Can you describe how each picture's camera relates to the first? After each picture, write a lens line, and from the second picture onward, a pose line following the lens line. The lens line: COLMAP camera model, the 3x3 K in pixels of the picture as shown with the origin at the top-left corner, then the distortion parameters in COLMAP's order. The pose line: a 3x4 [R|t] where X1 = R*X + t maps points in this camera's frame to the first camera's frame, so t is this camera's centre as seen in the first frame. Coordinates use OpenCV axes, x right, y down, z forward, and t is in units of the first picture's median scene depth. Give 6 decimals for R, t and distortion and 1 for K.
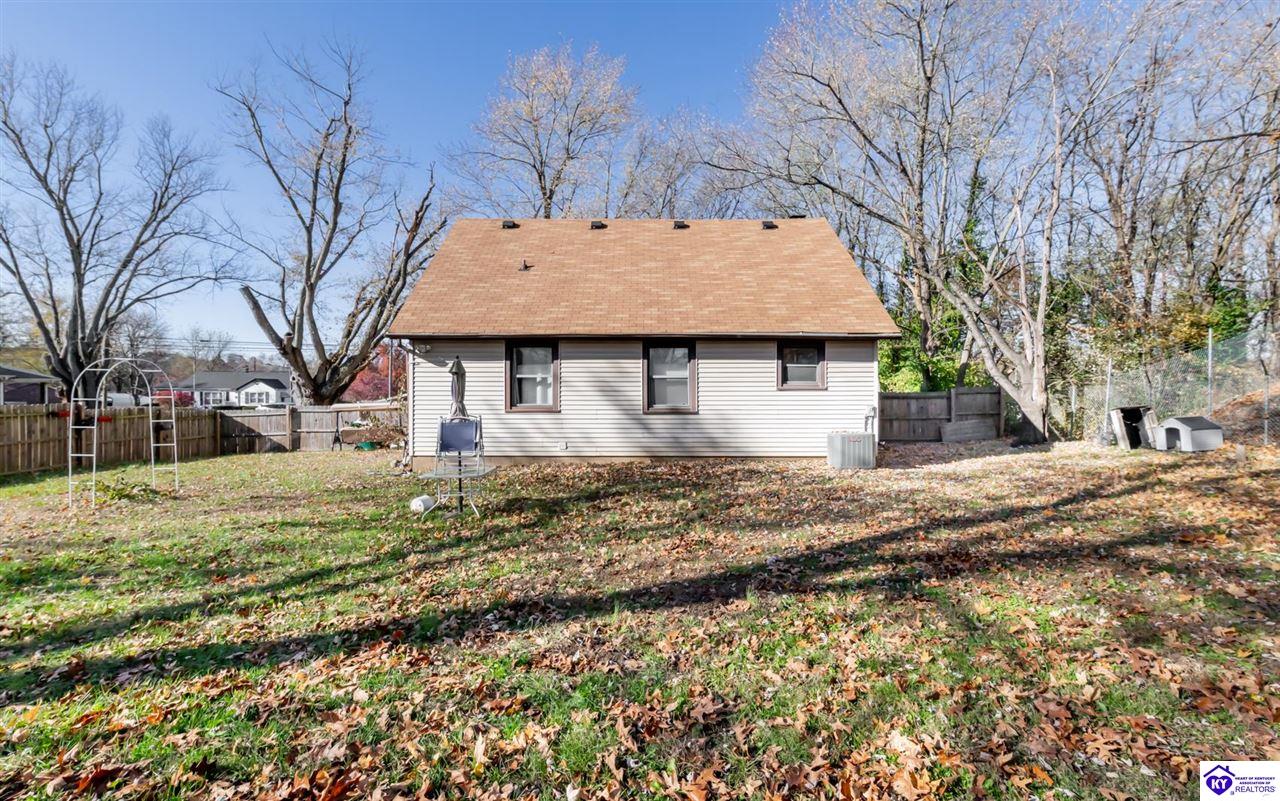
lens RADIAL K [[559.8, 0, 639.5], [0, 559.8, 394.3], [0, 0, 1]] dist [0.002749, -0.000037]
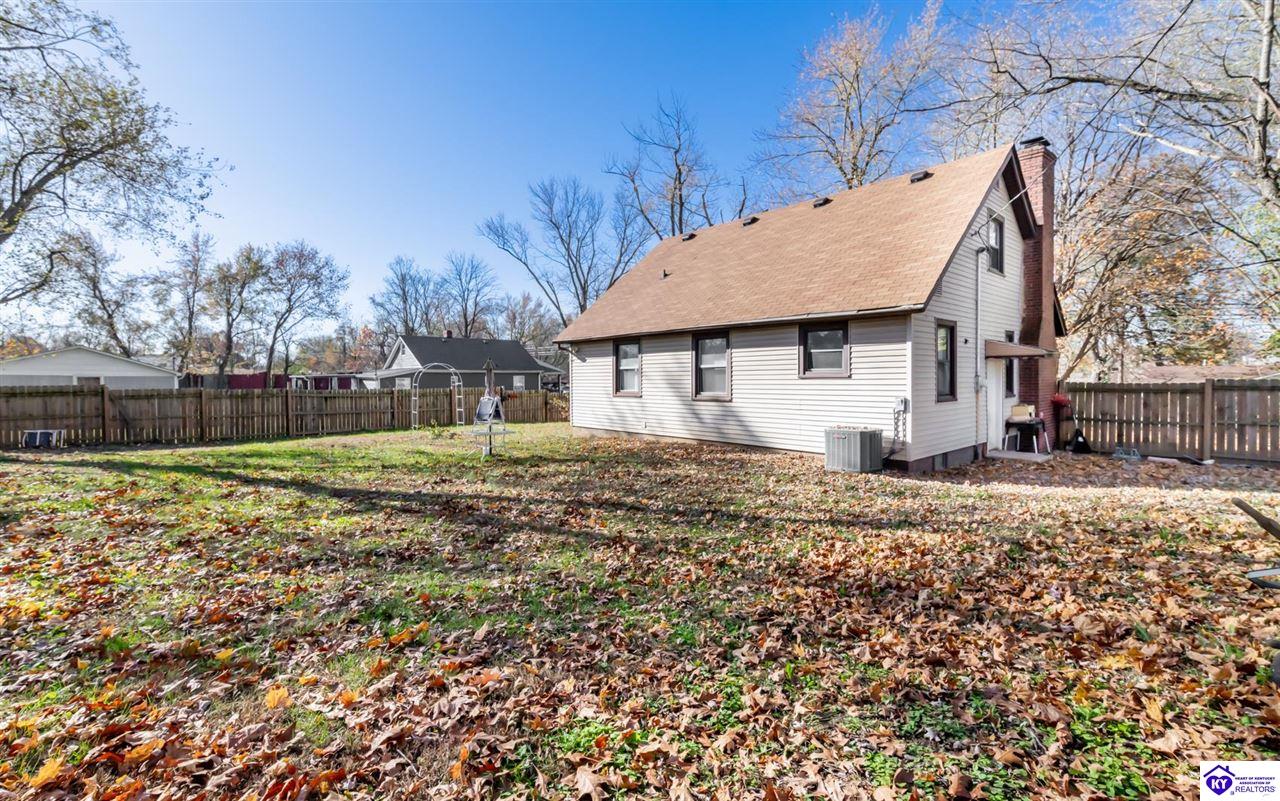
lens RADIAL K [[559.8, 0, 638.1], [0, 559.8, 396.0], [0, 0, 1]] dist [0.002749, -0.000037]
pose [[0.666495, 0.020762, -0.745220, 0.755280], [-0.006254, 0.999733, 0.022259, 0.002920], [0.745483, -0.010175, 0.666447, 0.186291]]
